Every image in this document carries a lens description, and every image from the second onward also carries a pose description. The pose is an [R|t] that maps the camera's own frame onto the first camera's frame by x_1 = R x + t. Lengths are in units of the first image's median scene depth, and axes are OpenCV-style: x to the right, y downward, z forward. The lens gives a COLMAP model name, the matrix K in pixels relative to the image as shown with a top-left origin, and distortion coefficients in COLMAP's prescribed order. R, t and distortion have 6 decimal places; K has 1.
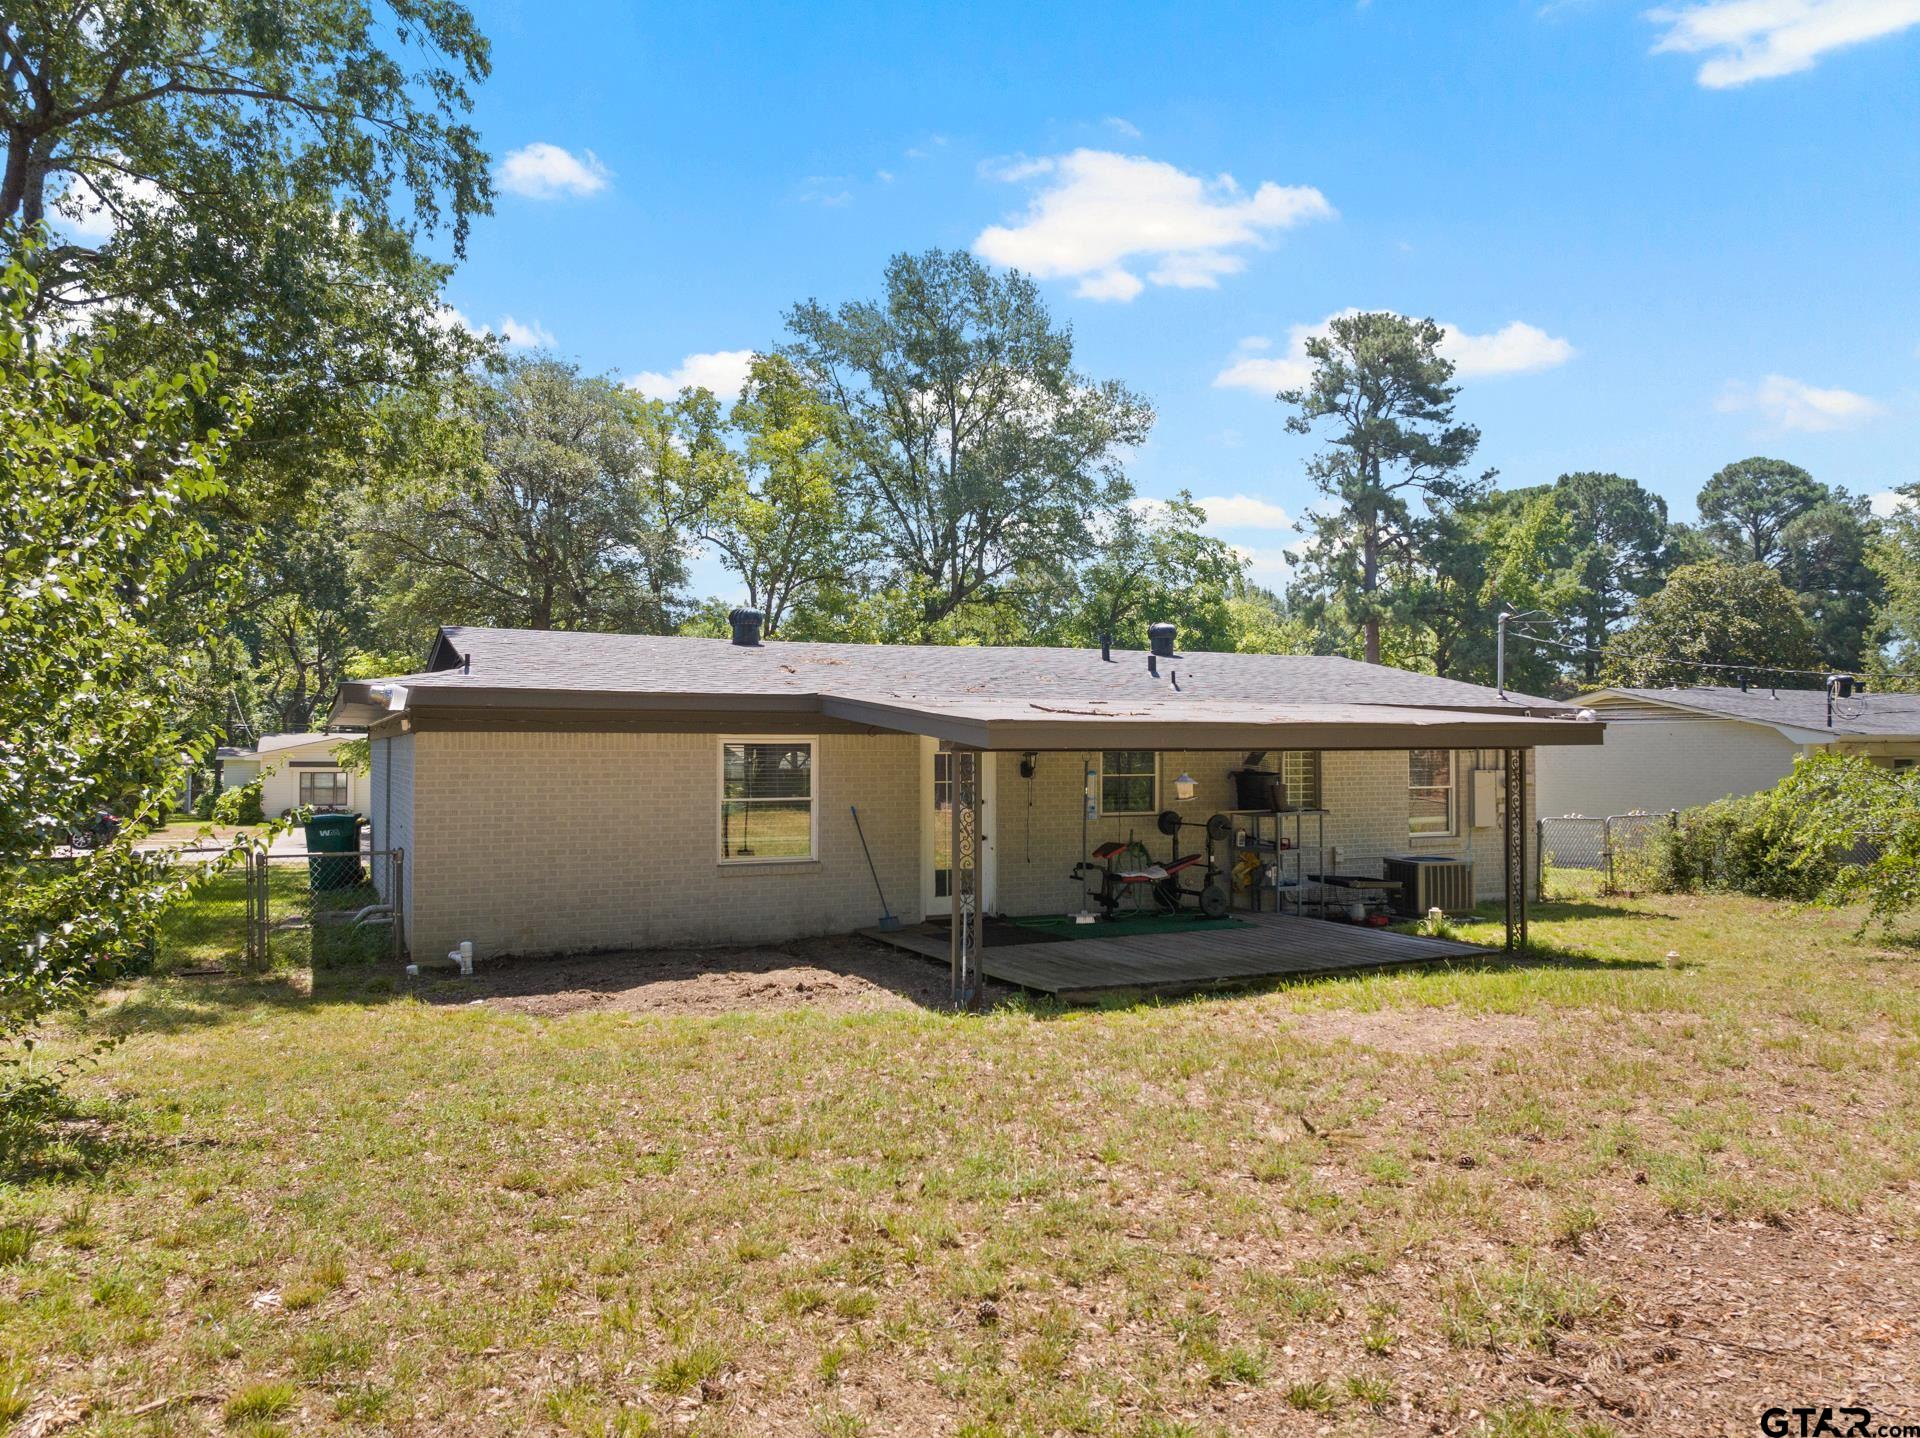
lens RADIAL K [[1371.2, 0, 960.0], [0, 1371.2, 719.0], [0, 0, 1]] dist [0.000879, -0.001588]
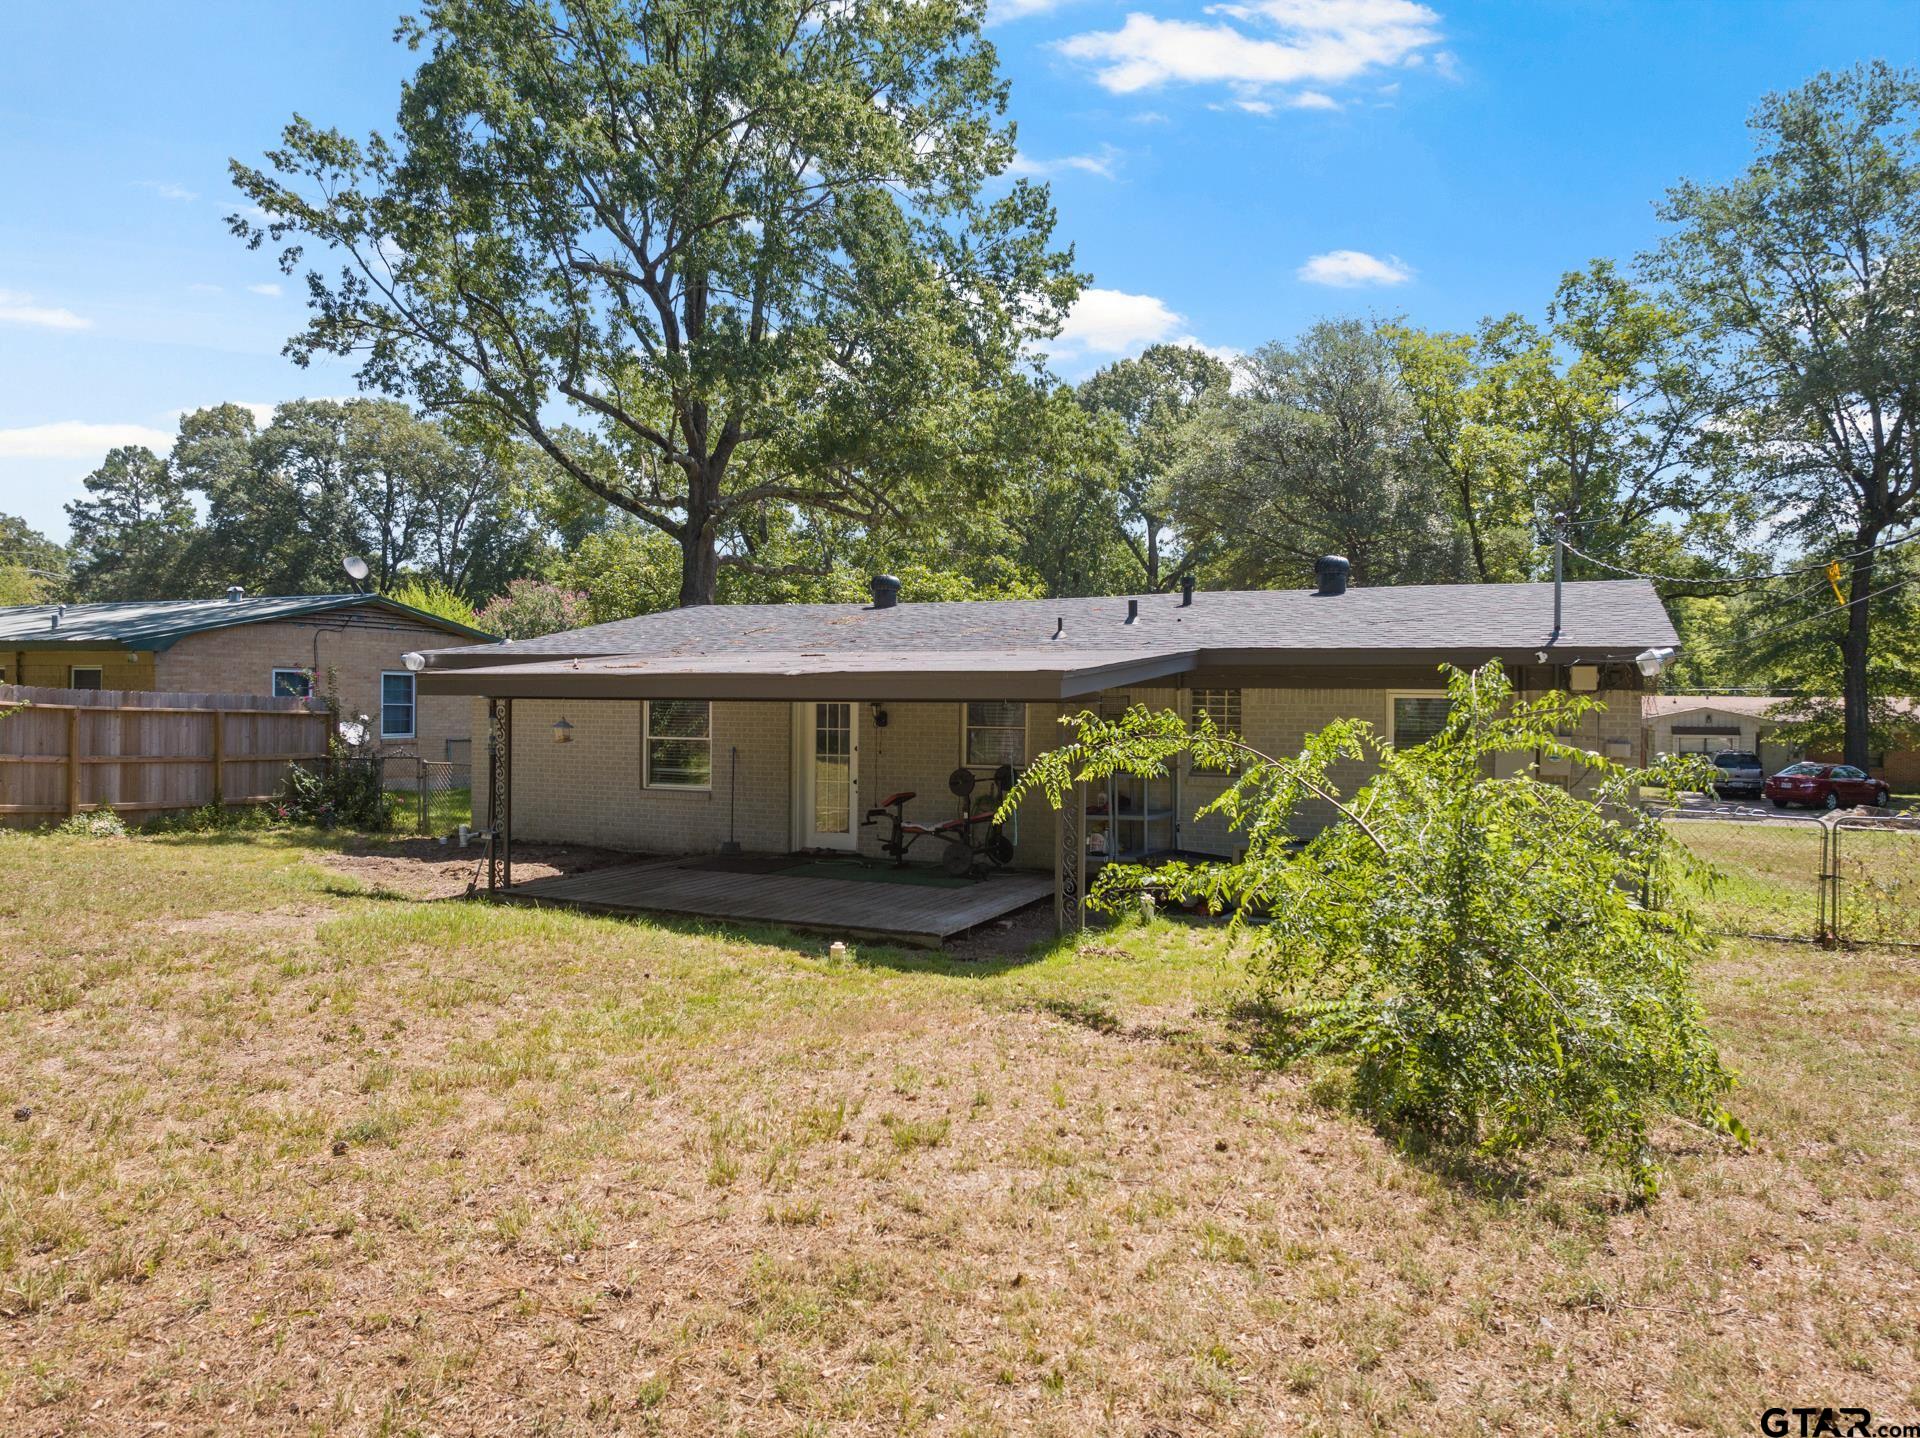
lens RADIAL K [[1362.1, 0, 960.0], [0, 1362.1, 719.0], [0, 0, 1]] dist [-0.002661, -0.000413]
pose [[0.656888, 0.018160, -0.753769, 0.233995], [0.007716, 0.999496, 0.030805, 0.001321], [0.753949, -0.026051, 0.656417, 0.096250]]
